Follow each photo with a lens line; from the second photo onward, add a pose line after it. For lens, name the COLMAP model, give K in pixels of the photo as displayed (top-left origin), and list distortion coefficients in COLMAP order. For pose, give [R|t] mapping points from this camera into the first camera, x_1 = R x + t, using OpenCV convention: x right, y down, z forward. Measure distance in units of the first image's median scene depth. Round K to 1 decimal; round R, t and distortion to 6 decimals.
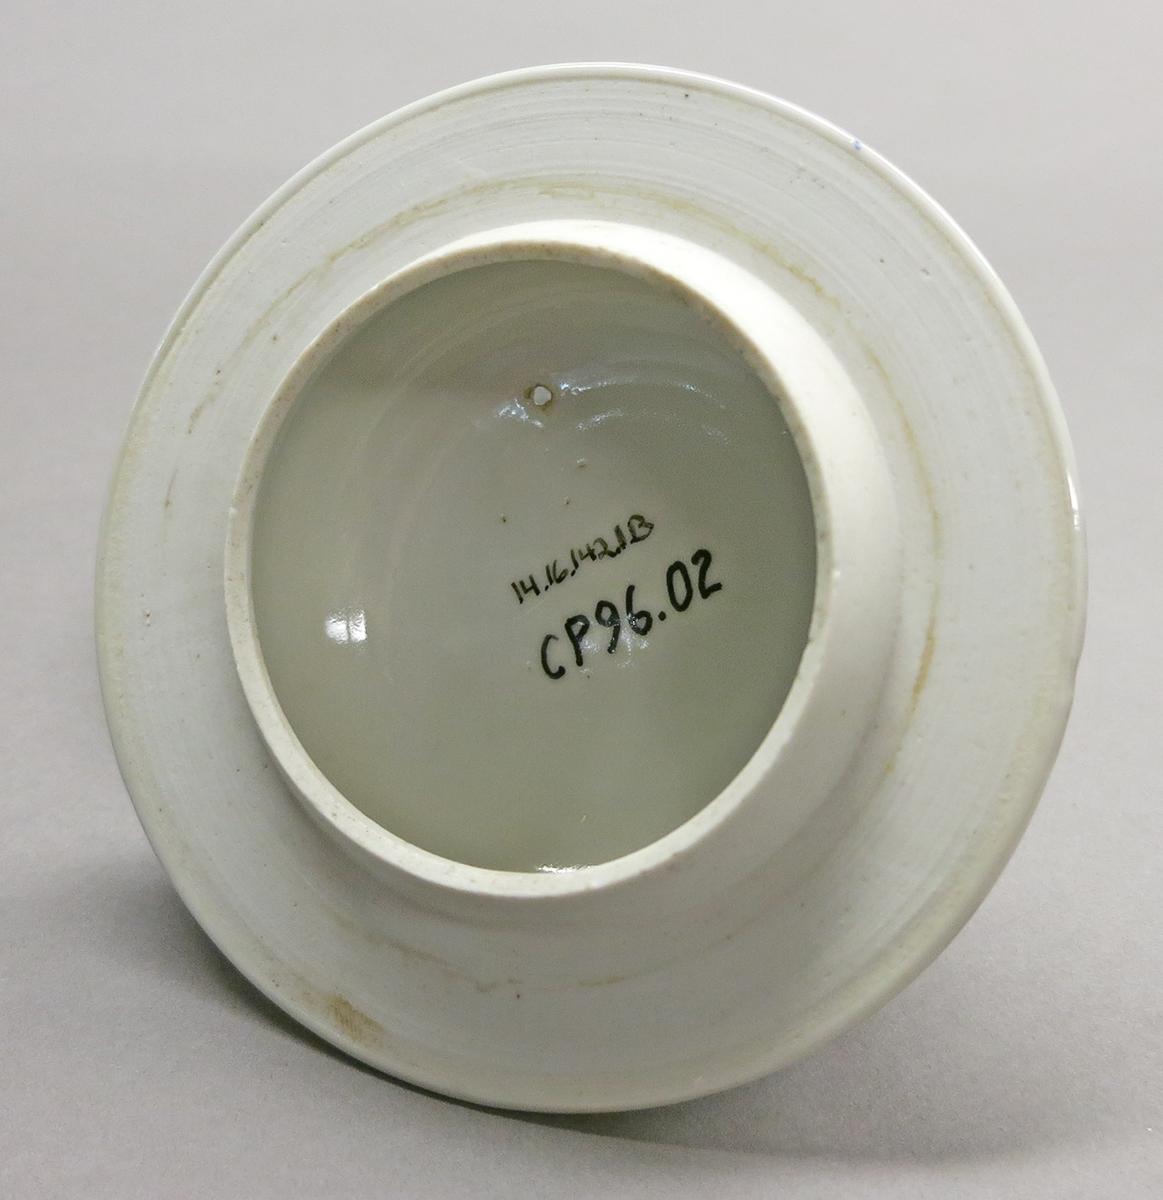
lens RADIAL K [[1127.9, 0, 581.6], [0, 1127.9, 598.6], [0, 0, 1]] dist [0.011642, 0.000000]
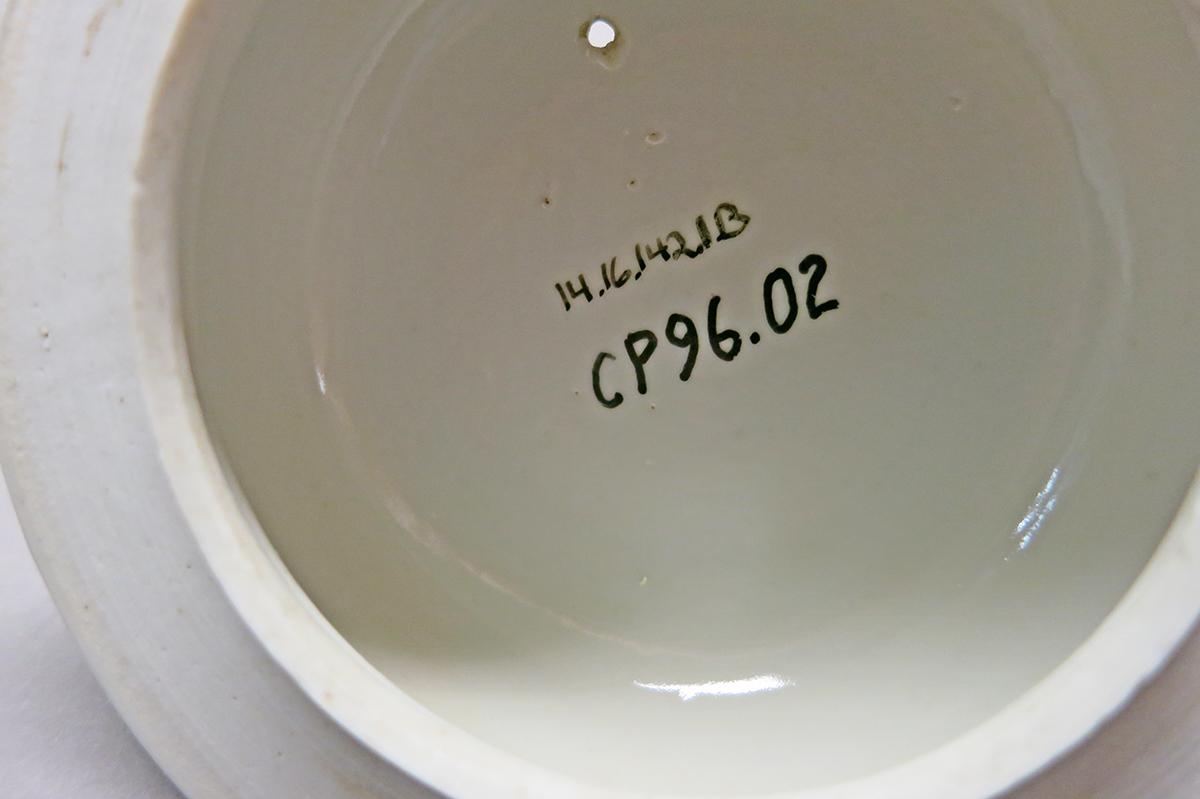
lens RADIAL K [[836.6, 0, 600.6], [0, 836.6, 402.3], [0, 0, 1]] dist [-0.013647, -0.003422]
pose [[0.995967, 0.017077, 0.088083, -0.083970], [-0.033983, 0.980378, 0.194176, -0.048787], [-0.083039, -0.196386, 0.977004, 0.425866]]
